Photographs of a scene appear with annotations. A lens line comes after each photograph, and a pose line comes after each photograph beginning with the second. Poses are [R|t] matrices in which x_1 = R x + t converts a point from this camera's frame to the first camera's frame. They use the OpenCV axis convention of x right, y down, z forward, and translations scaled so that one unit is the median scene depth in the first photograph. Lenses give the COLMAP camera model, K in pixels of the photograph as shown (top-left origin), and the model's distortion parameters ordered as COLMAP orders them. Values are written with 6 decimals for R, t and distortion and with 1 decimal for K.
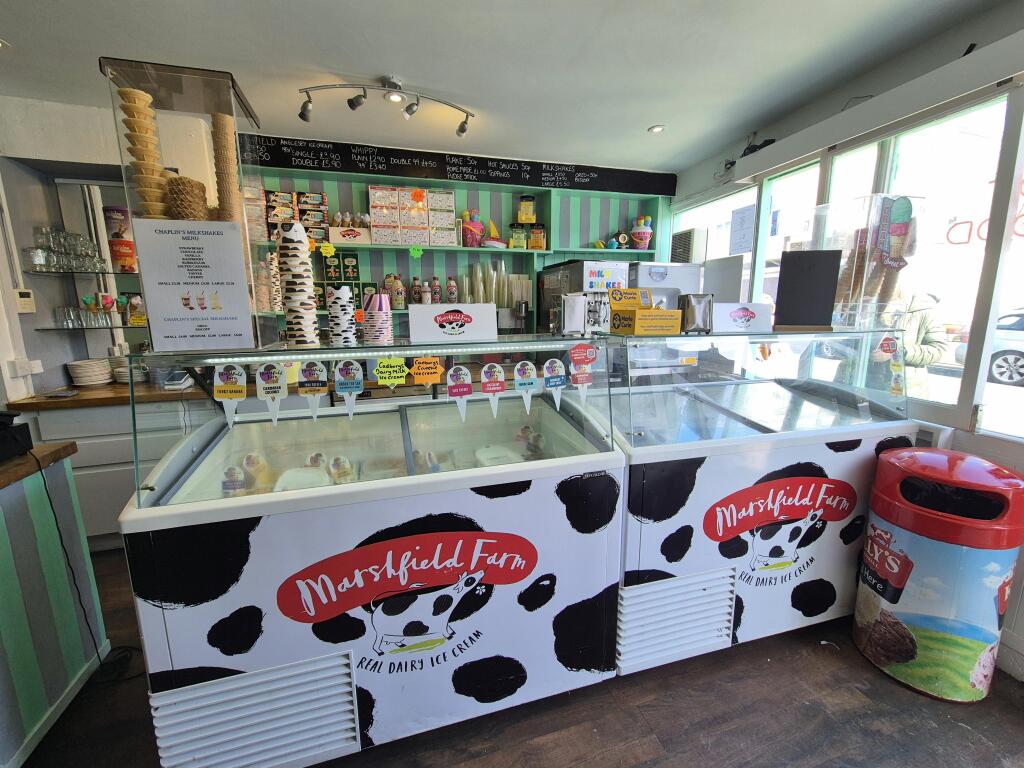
lens RADIAL K [[421.4, 0, 512.5], [0, 421.4, 381.0], [0, 0, 1]] dist [-0.000259, -0.000536]
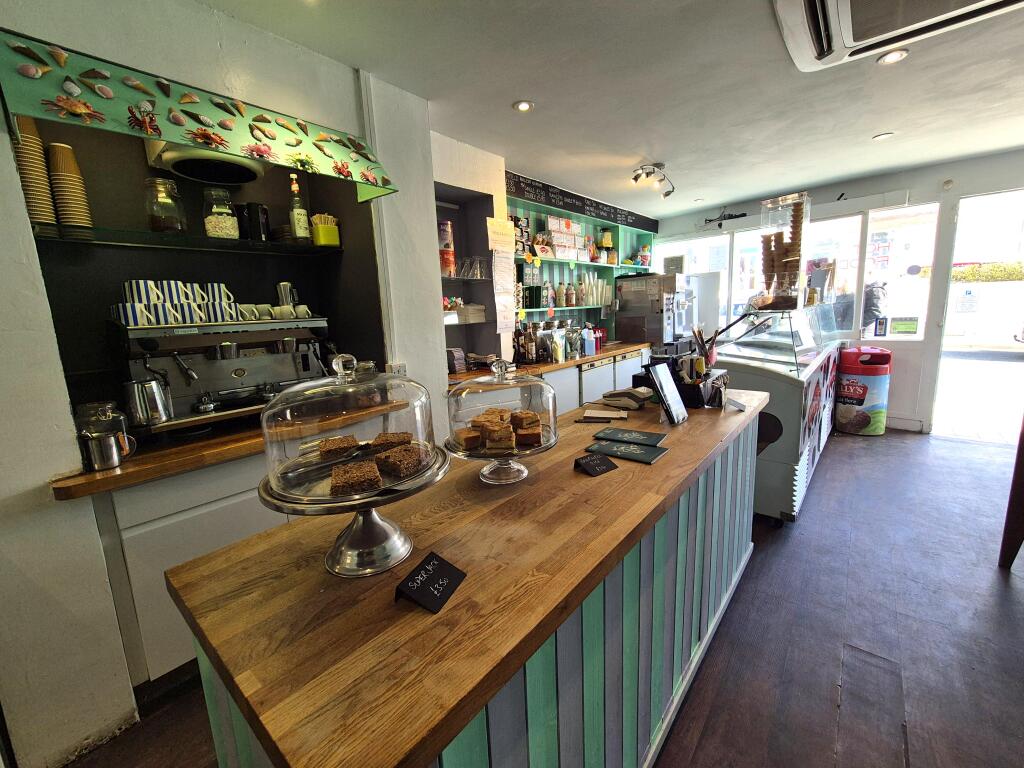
lens RADIAL K [[421.4, 0, 509.2], [0, 421.4, 377.4], [0, 0, 1]] dist [-0.000259, -0.000536]
pose [[0.835713, -0.120165, 0.535858, -1.142665], [0.136108, 0.990645, 0.009879, 0.015605], [-0.532032, 0.064679, 0.844250, -0.027911]]
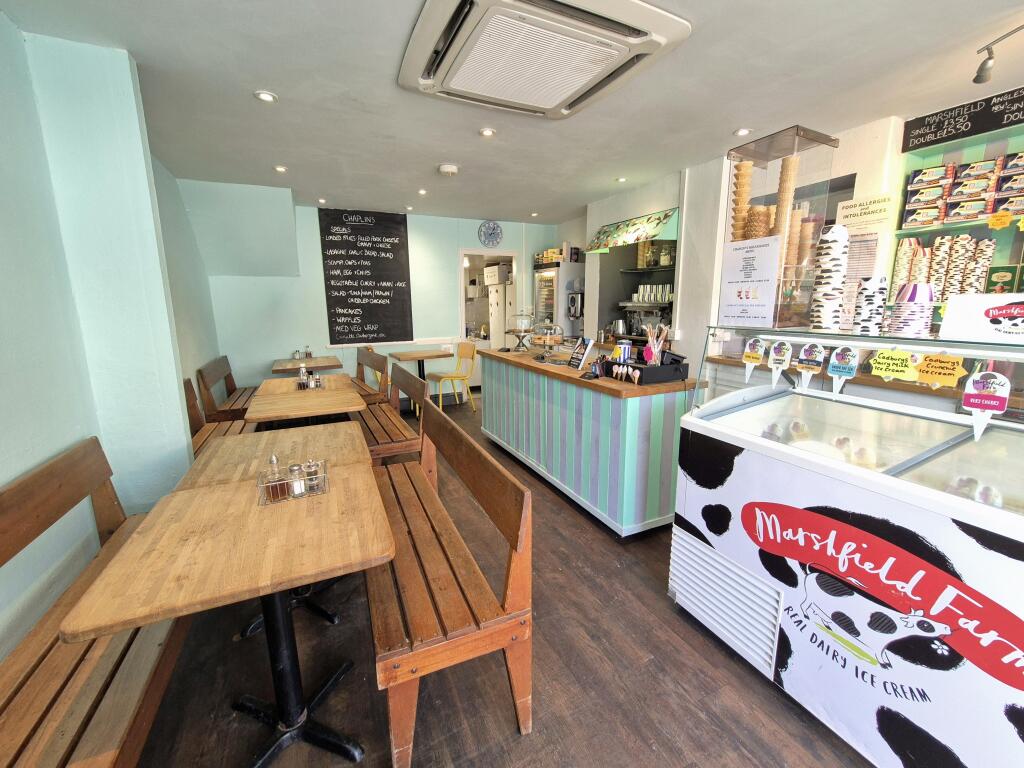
lens RADIAL K [[421.4, 0, 518.2], [0, 421.4, 382.8], [0, 0, 1]] dist [-0.000259, -0.000536]
pose [[0.155183, 0.196378, -0.968171, 0.521888], [-0.170226, 0.970699, 0.169606, 0.001447], [0.973109, 0.138488, 0.184064, -0.011876]]
